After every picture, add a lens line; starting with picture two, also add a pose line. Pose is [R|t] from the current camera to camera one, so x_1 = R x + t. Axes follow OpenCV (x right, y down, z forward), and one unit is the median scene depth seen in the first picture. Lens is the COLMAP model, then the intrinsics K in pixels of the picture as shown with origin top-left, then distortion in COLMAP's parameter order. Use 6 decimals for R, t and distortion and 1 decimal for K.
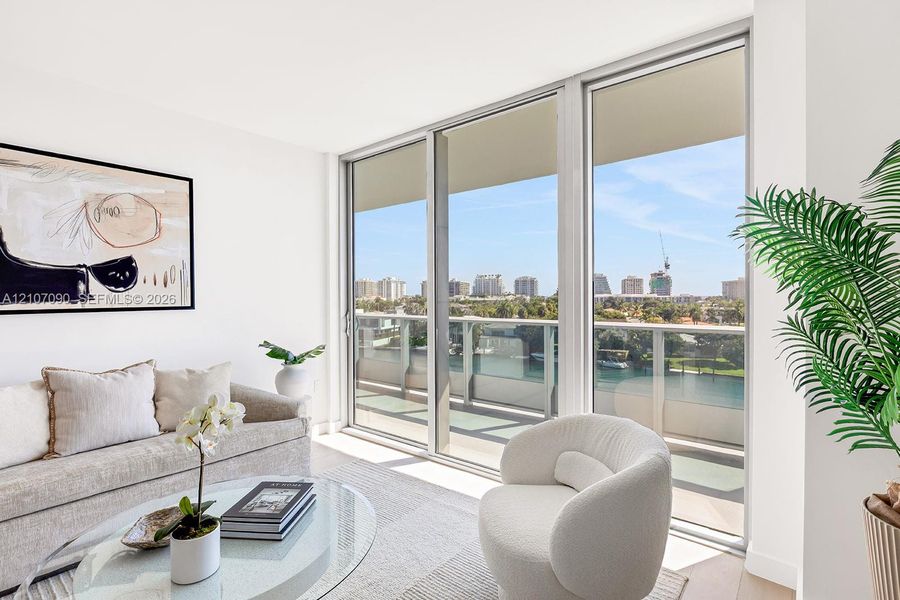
lens RADIAL K [[438.3, 0, 481.7], [0, 438.3, 301.1], [0, 0, 1]] dist [-0.000323, 0.000295]
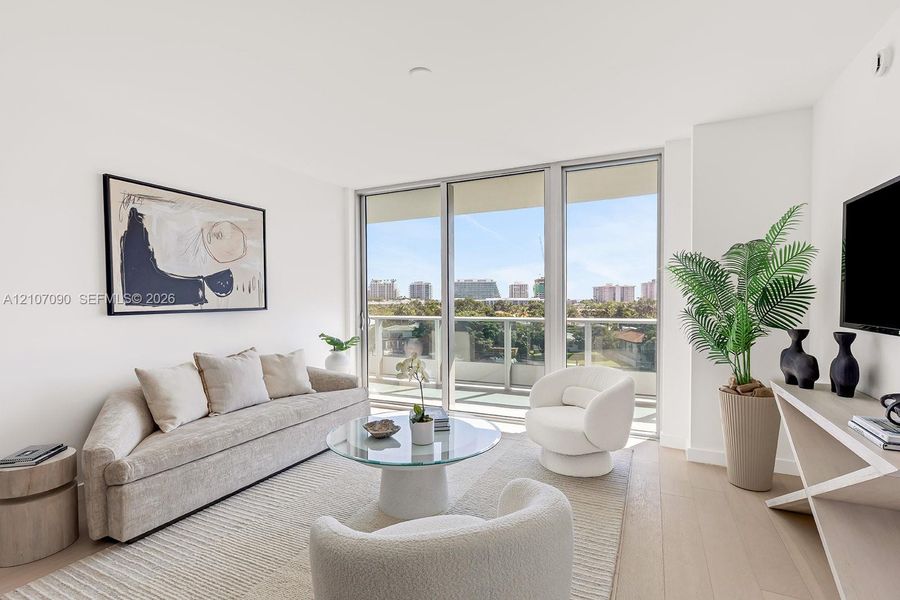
lens RADIAL K [[428.3, 0, 456.8], [0, 428.3, 308.6], [0, 0, 1]] dist [0.032703, -0.000515]
pose [[0.979442, -0.006582, 0.201620, -0.402517], [0.004845, 0.999947, 0.009105, 0.006036], [-0.201670, -0.007941, 0.979421, -0.409352]]
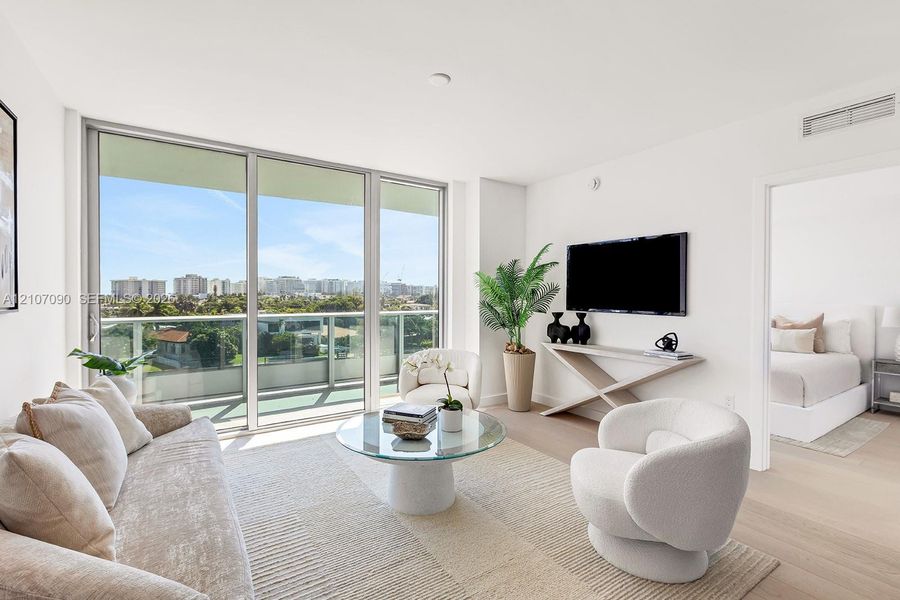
lens RADIAL K [[428.3, 0, 434.8], [0, 428.3, 299.8], [0, 0, 1]] dist [0.032703, -0.000515]
pose [[0.361335, -0.006753, 0.932411, -1.167404], [0.008233, 0.999958, 0.004052, 0.003297], [-0.932400, 0.006212, 0.361376, 0.156130]]
